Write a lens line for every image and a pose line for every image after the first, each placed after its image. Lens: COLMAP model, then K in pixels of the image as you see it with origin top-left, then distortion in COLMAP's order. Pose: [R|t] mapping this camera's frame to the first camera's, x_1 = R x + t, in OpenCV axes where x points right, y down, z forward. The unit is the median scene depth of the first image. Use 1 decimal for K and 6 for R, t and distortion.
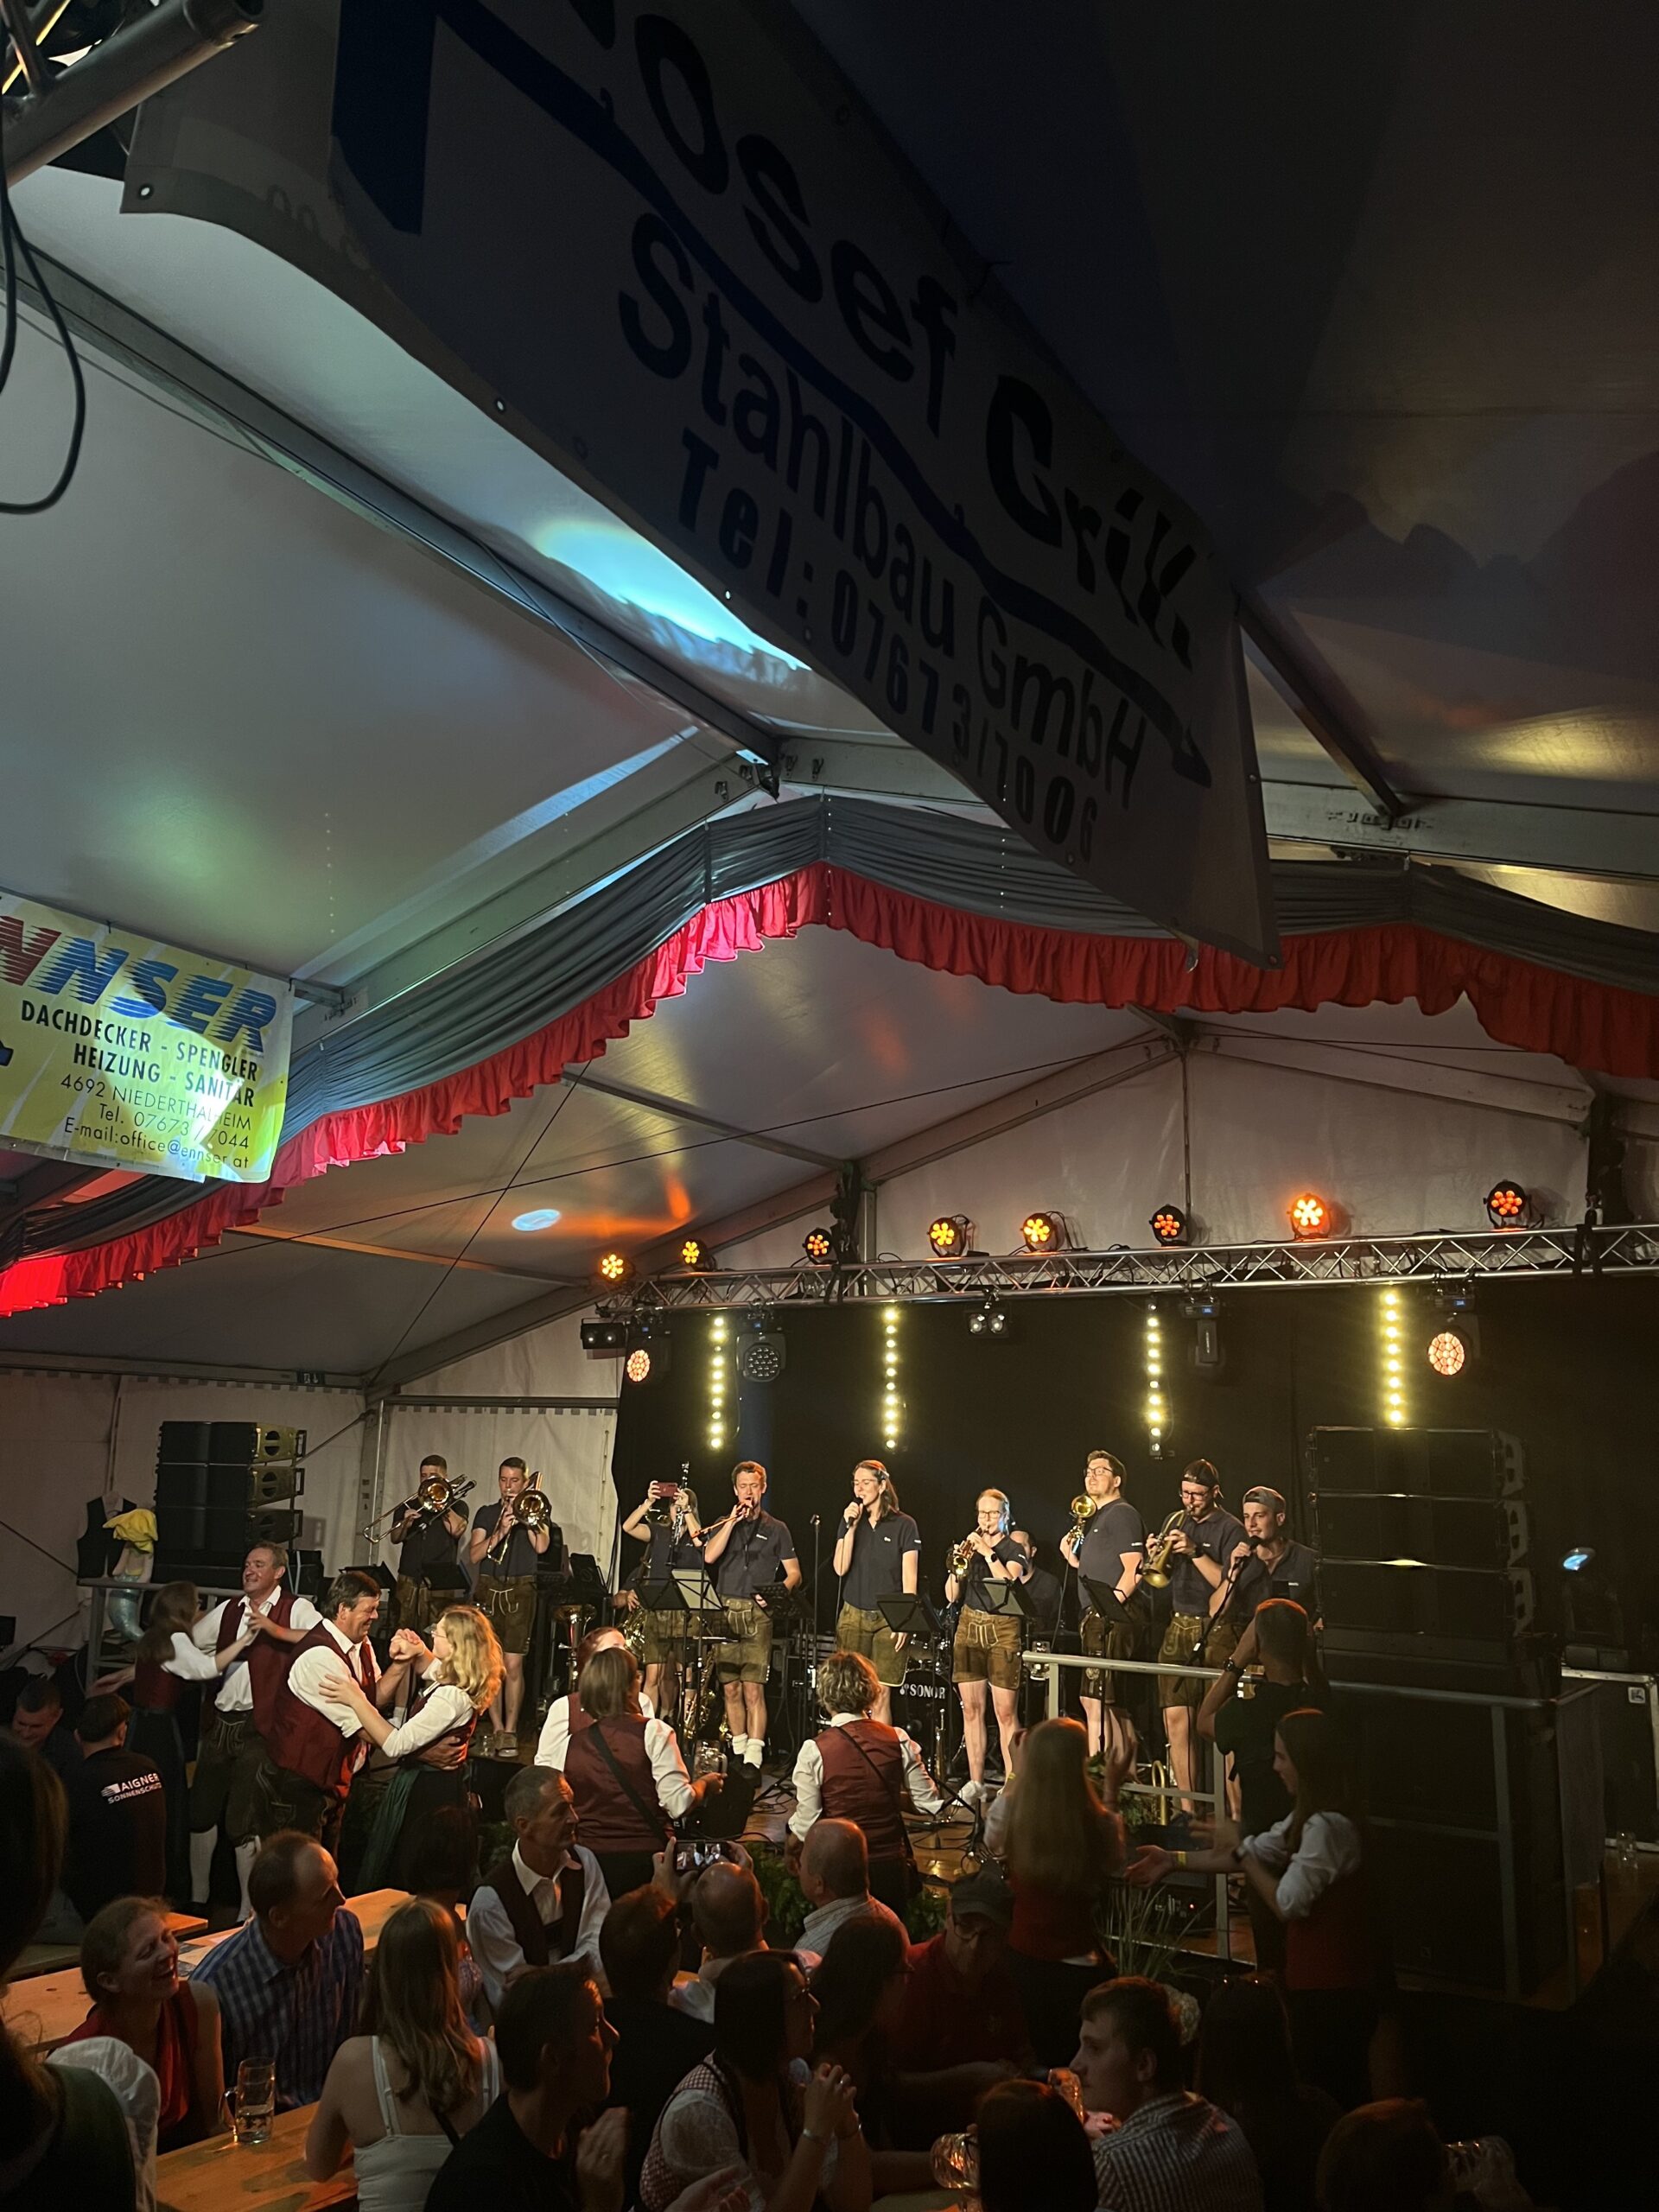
lens RADIAL K [[1679.5, 0, 829.5], [0, 1679.5, 1106.0], [0, 0, 1]] dist [-0.000093, -0.004658]
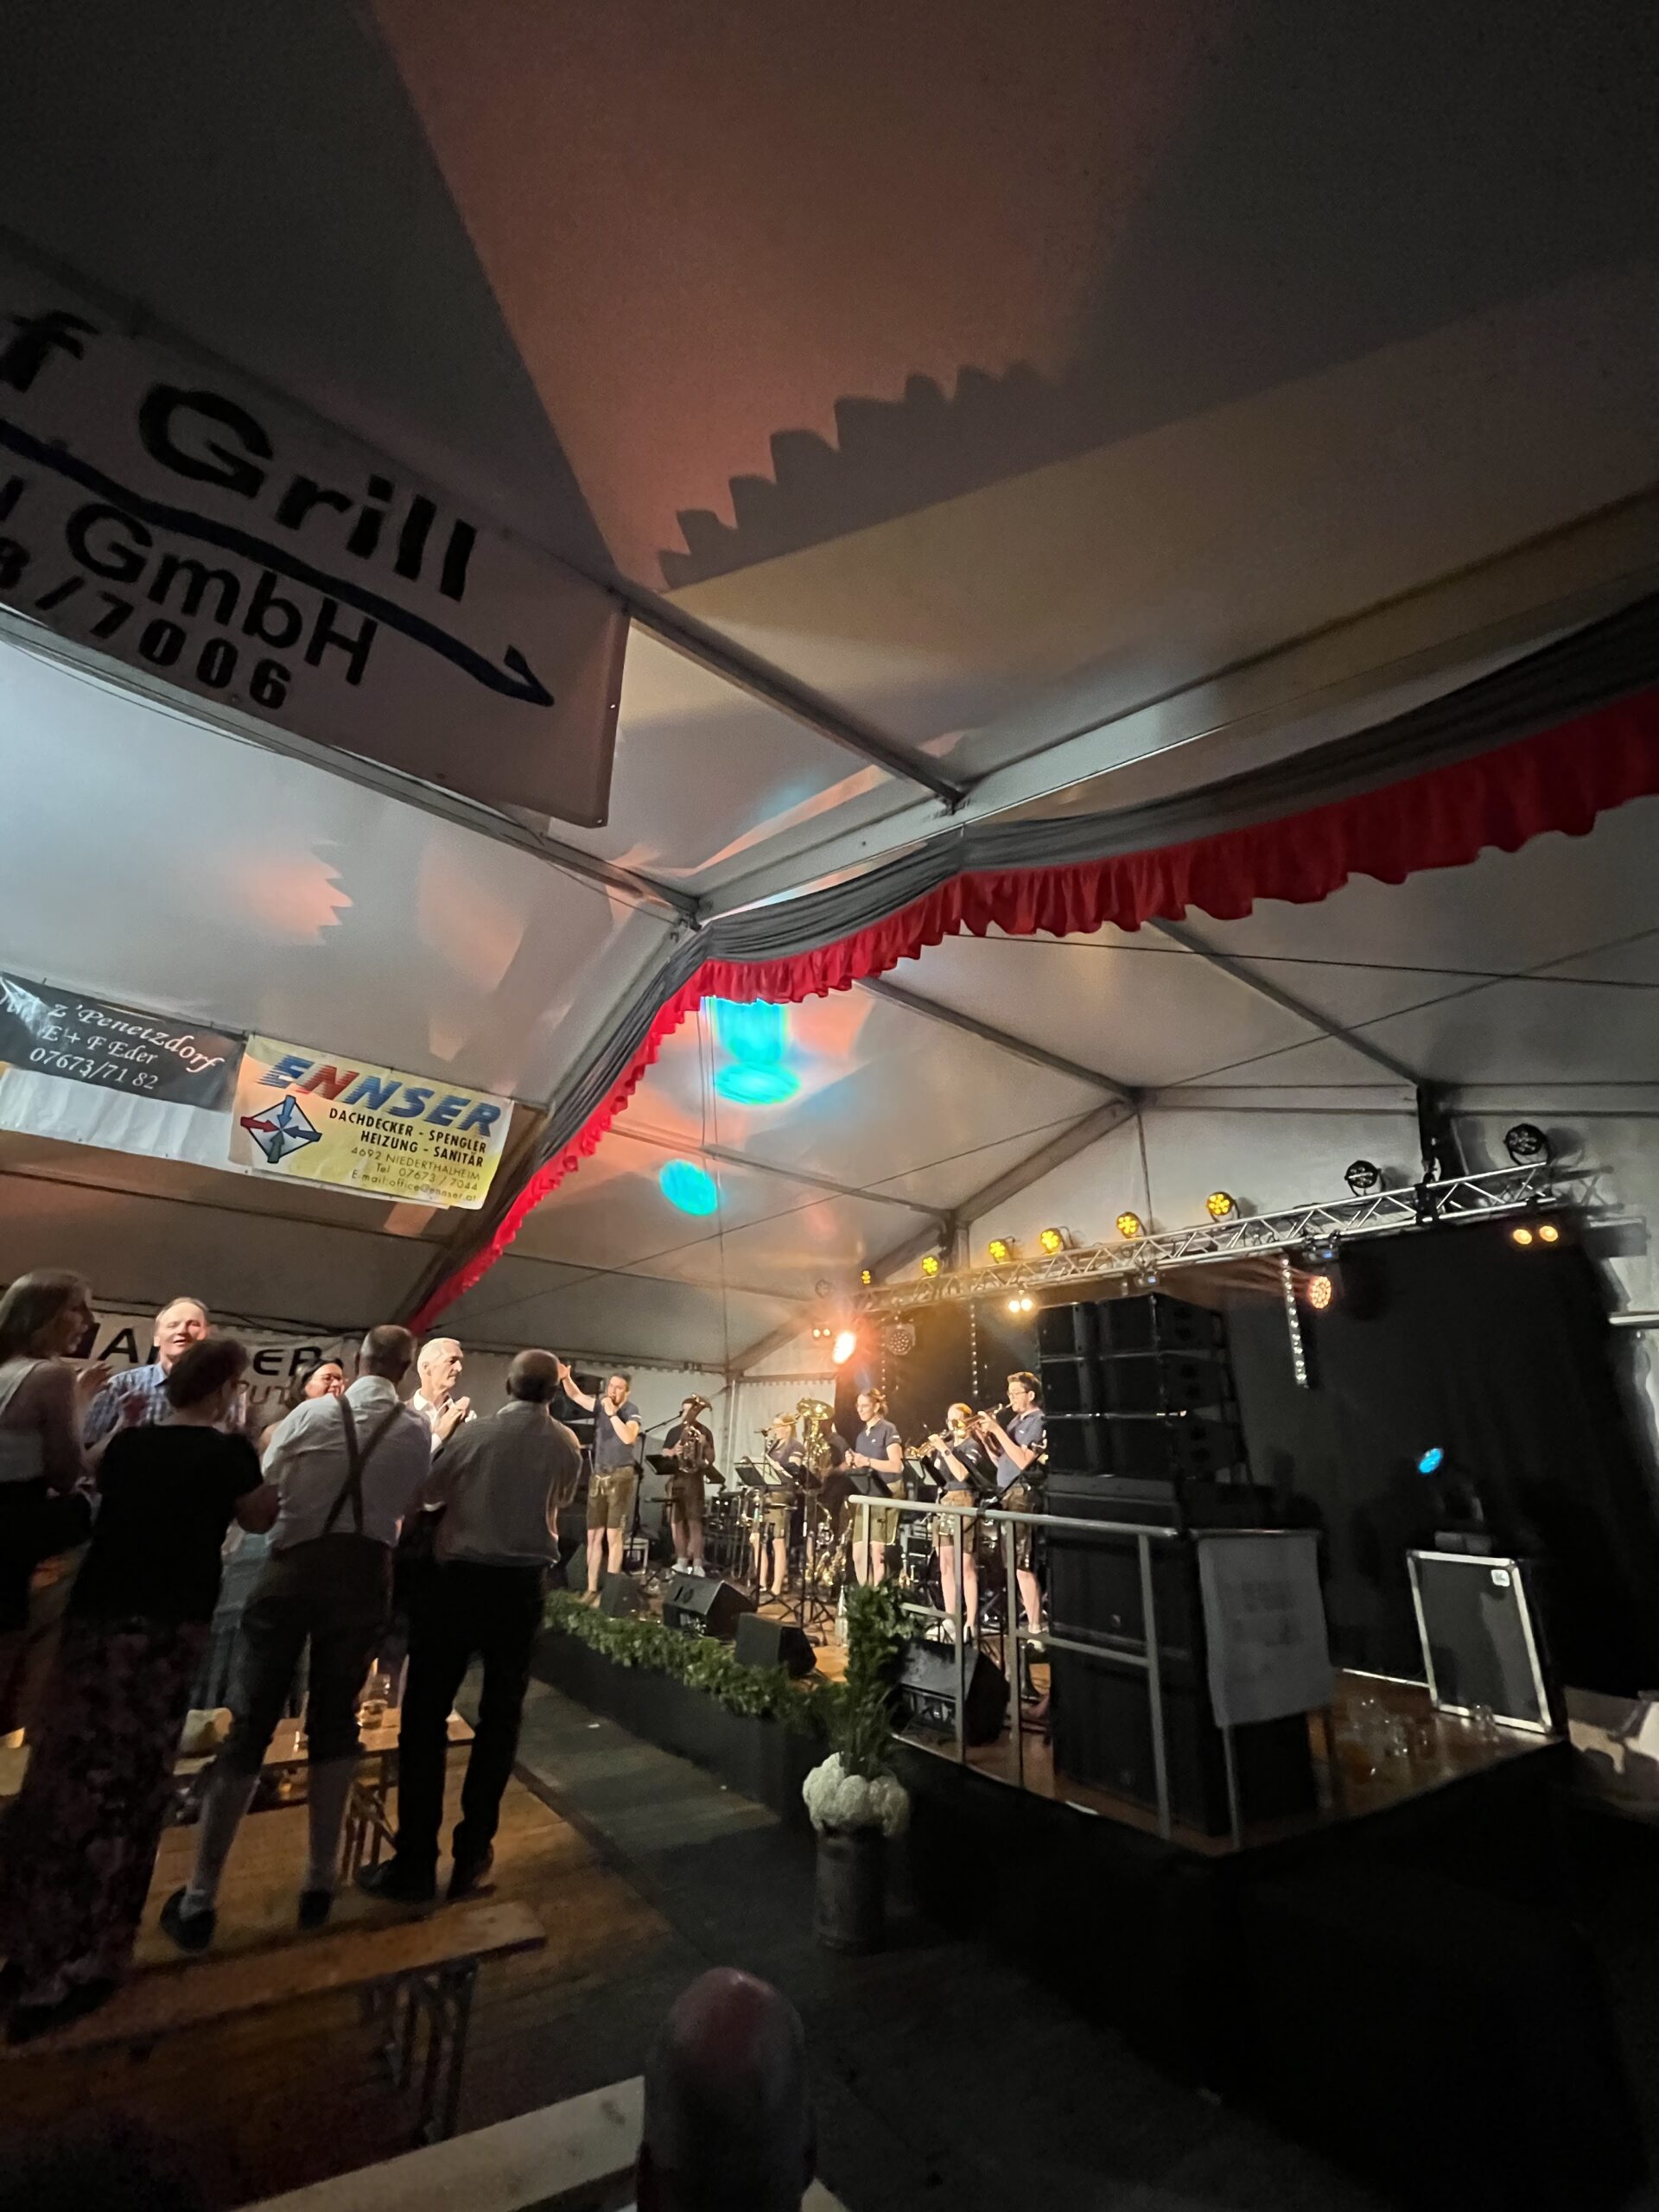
lens RADIAL K [[888.0, 0, 829.5], [0, 888.0, 1106.0], [0, 0, 1]] dist [-0.010837, -0.000005]
pose [[0.930274, -0.121879, -0.346027, 0.328829], [0.059765, 0.980950, -0.184841, 0.131585], [0.361964, 0.151272, 0.919836, 0.262229]]
